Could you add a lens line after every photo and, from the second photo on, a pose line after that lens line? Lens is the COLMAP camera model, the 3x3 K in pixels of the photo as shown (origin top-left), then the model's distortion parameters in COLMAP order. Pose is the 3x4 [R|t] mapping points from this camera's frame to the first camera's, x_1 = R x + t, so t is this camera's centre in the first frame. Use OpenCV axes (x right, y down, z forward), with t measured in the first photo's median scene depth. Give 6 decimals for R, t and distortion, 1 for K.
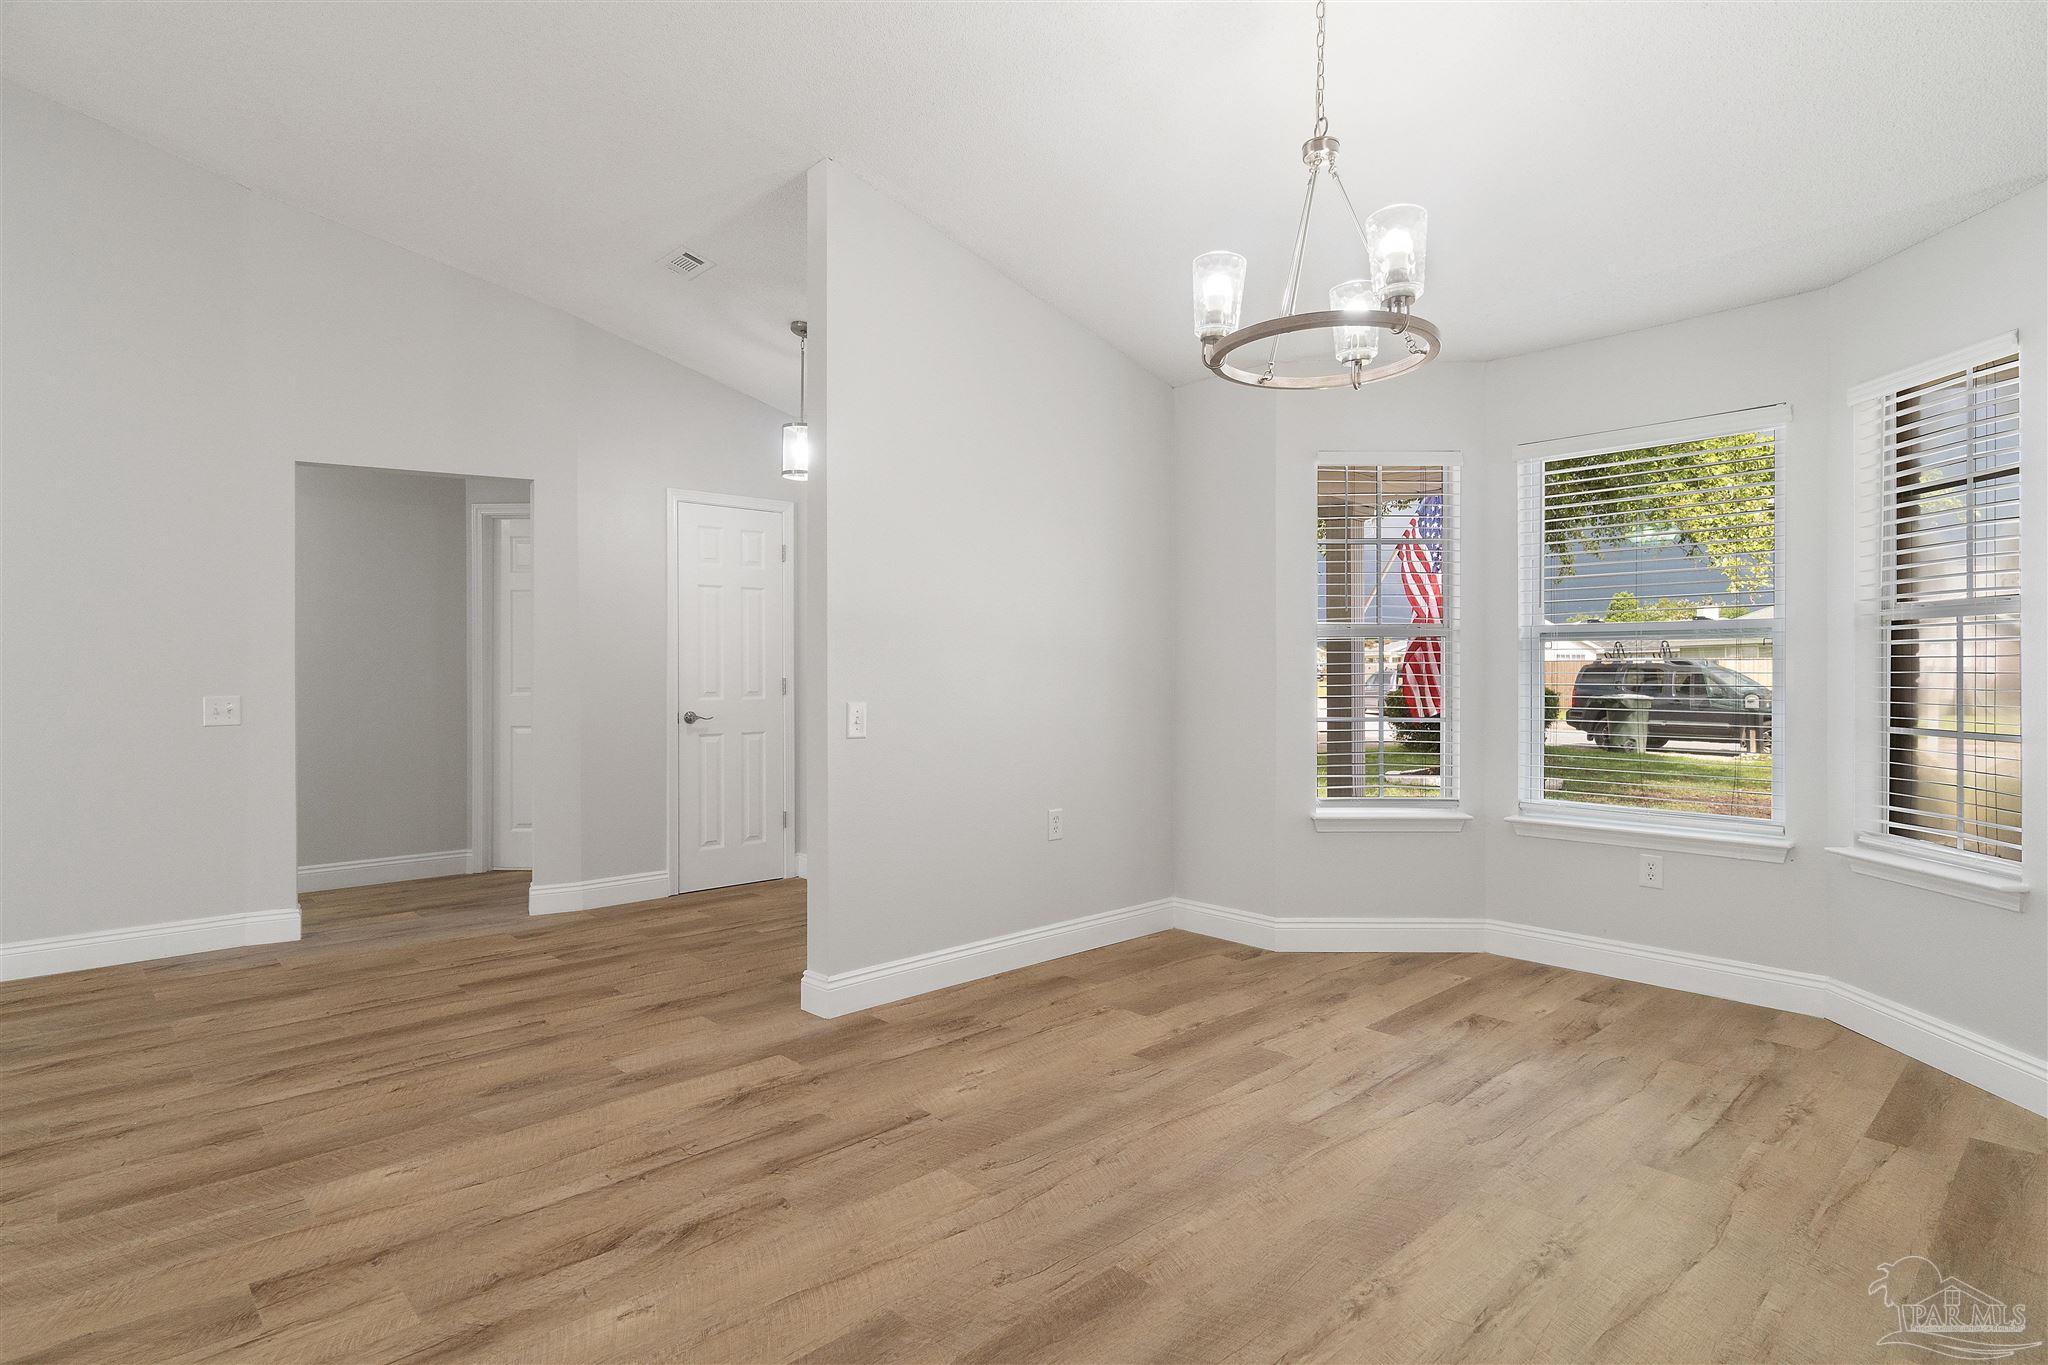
lens RADIAL K [[1058.7, 0, 1041.0], [0, 1058.7, 670.5], [0, 0, 1]] dist [-0.003590, 0.003109]
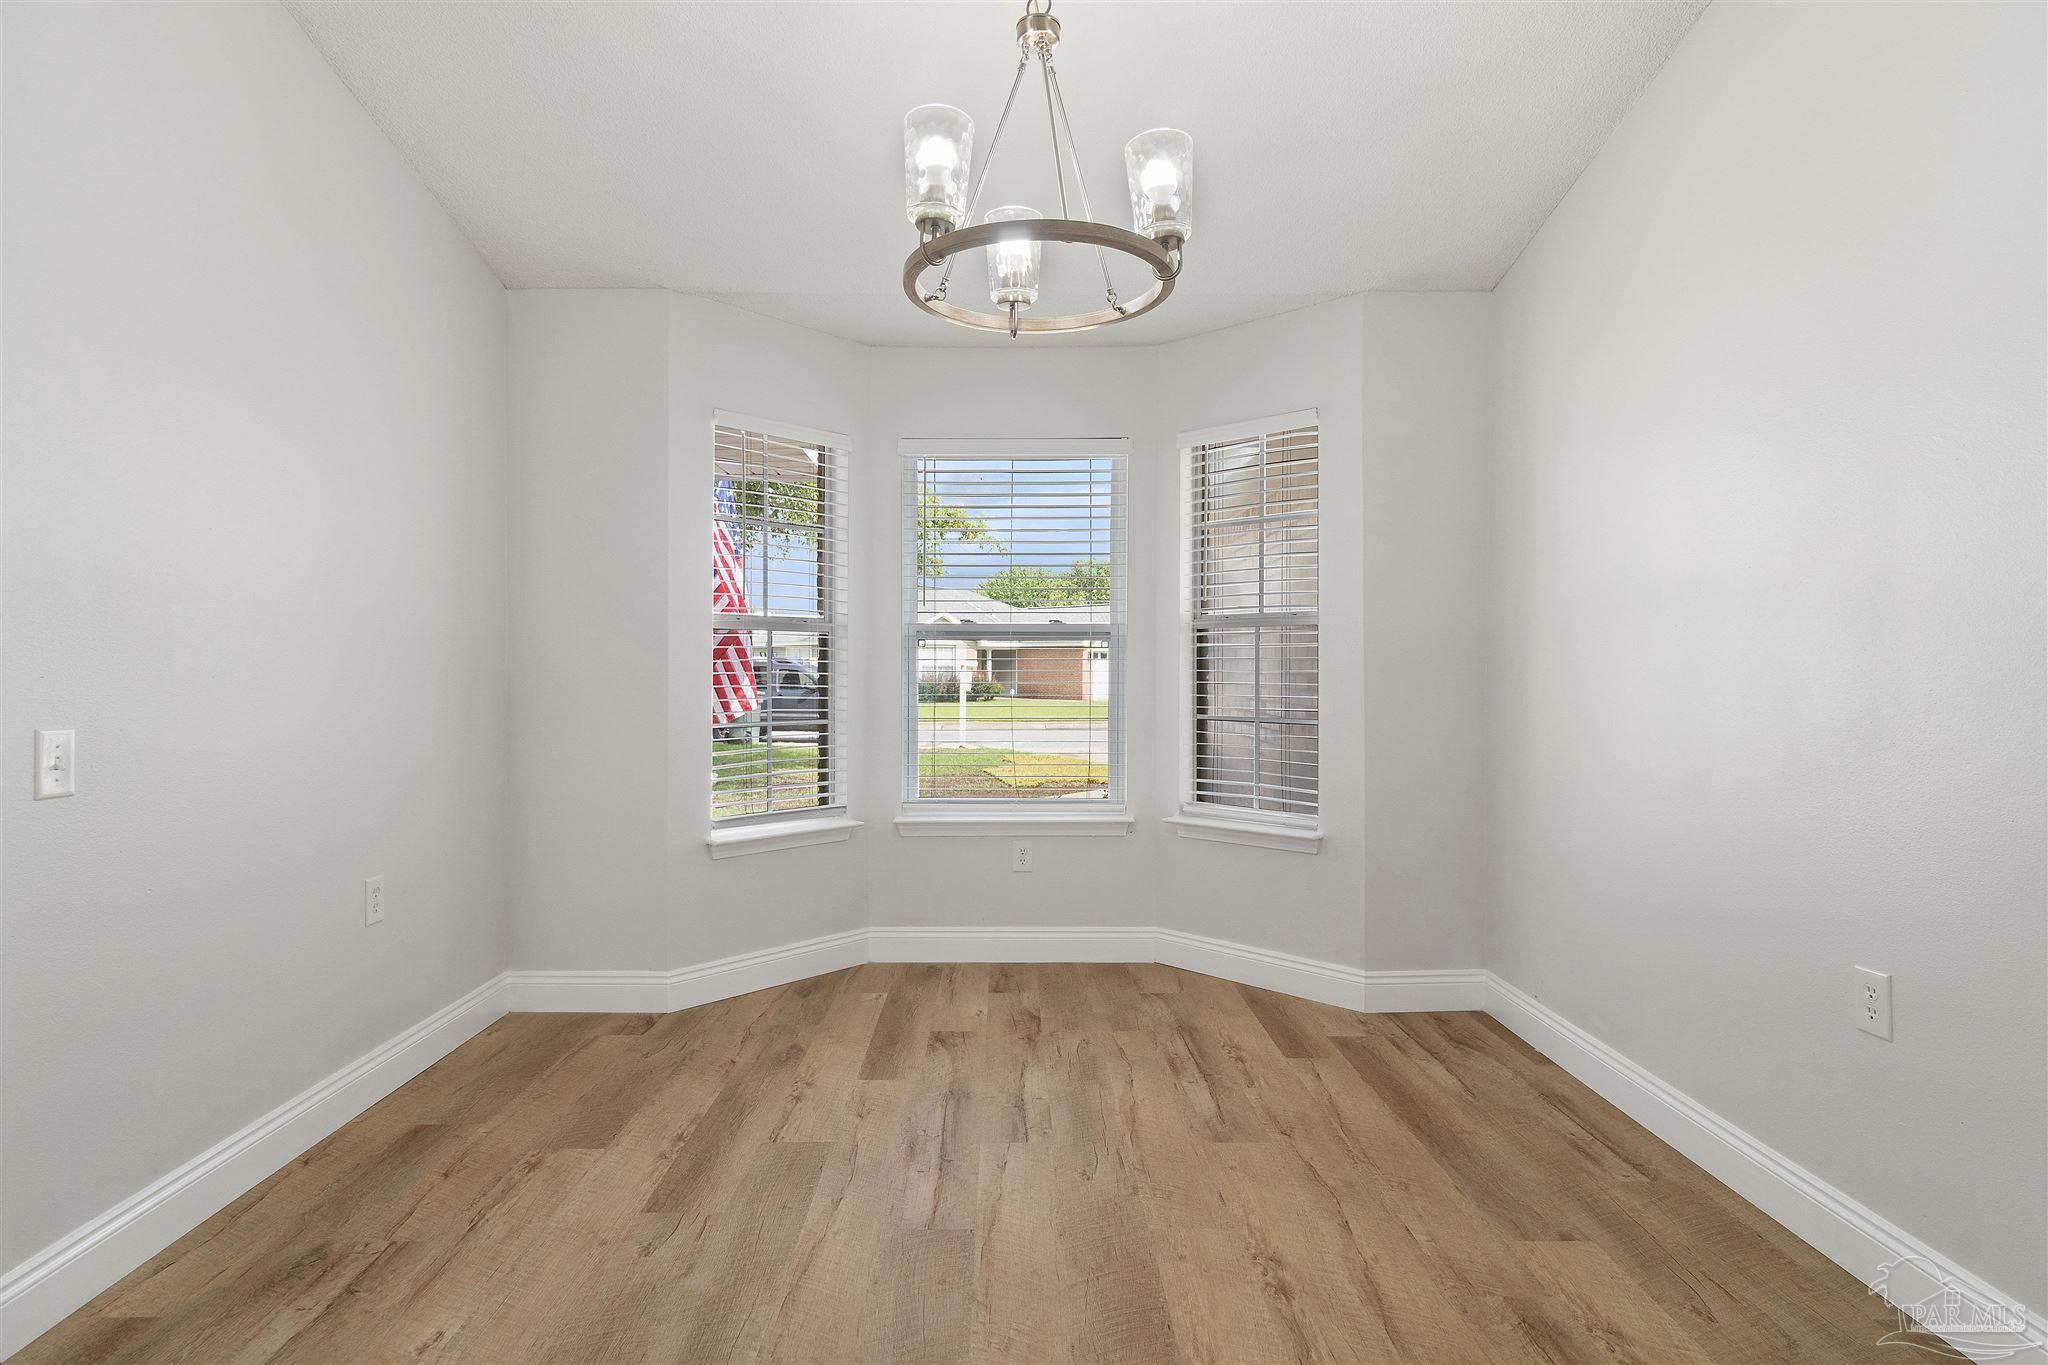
lens RADIAL K [[1058.7, 0, 1020.5], [0, 1058.7, 674.1], [0, 0, 1]] dist [-0.003590, 0.003109]
pose [[0.685261, -0.002135, 0.728295, -0.242467], [-0.002276, 0.999985, 0.005073, -0.000588], [-0.728294, -0.005134, 0.685245, 0.318262]]
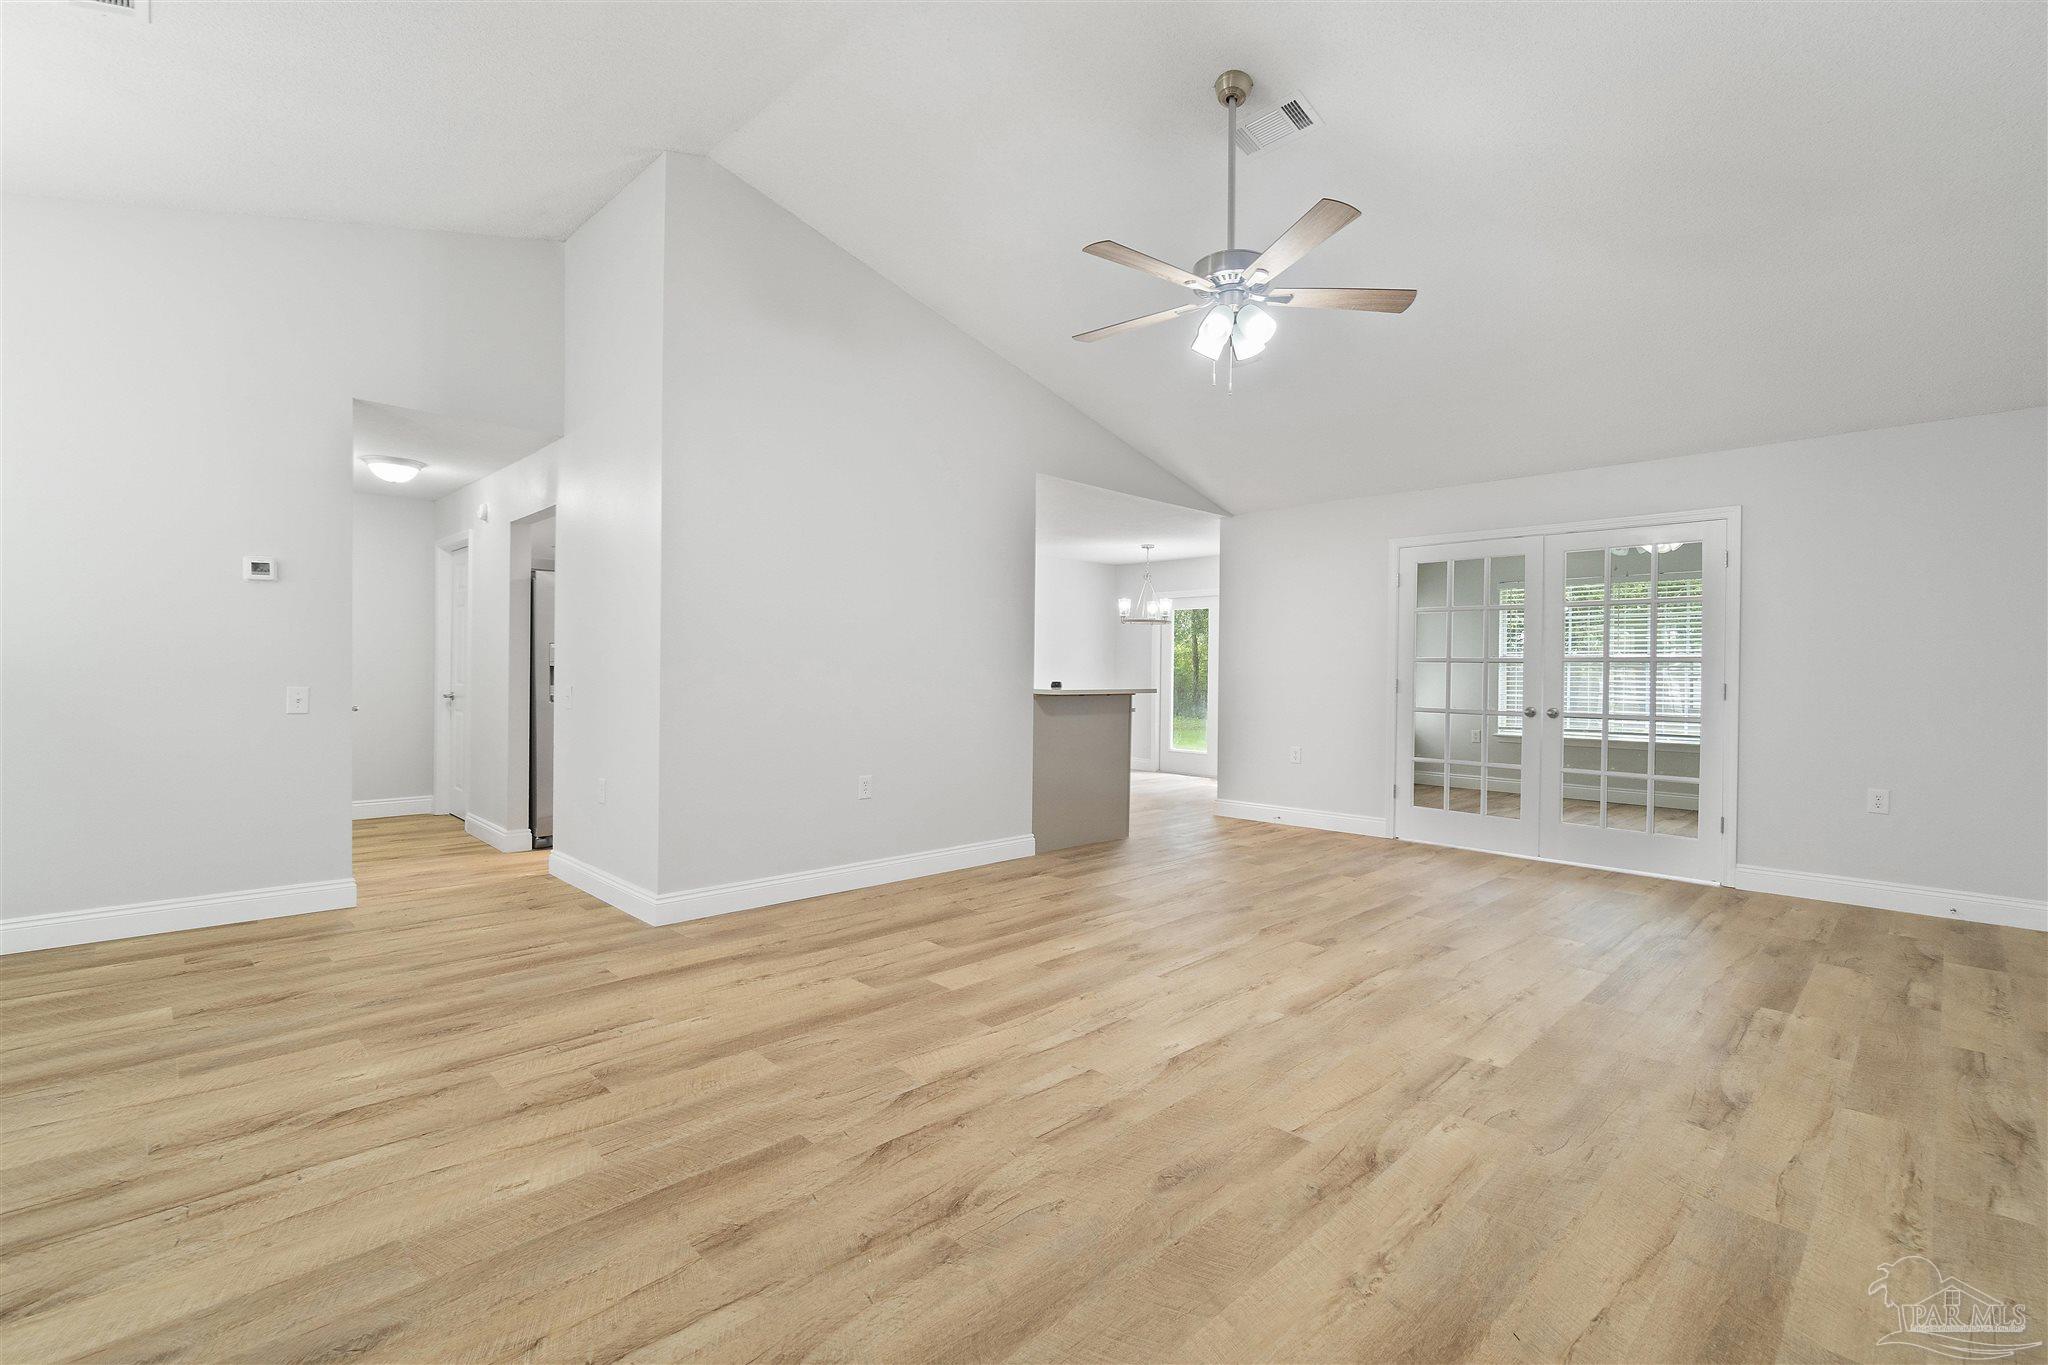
lens RADIAL K [[907.4, 0, 1030.0], [0, 907.4, 682.6], [0, 0, 1]] dist [-0.000253, -0.000495]
pose [[-0.999843, -0.010997, -0.013870, -0.777349], [-0.011219, 0.999809, 0.015981, -0.000965], [0.013691, 0.016134, -0.999776, 1.339078]]
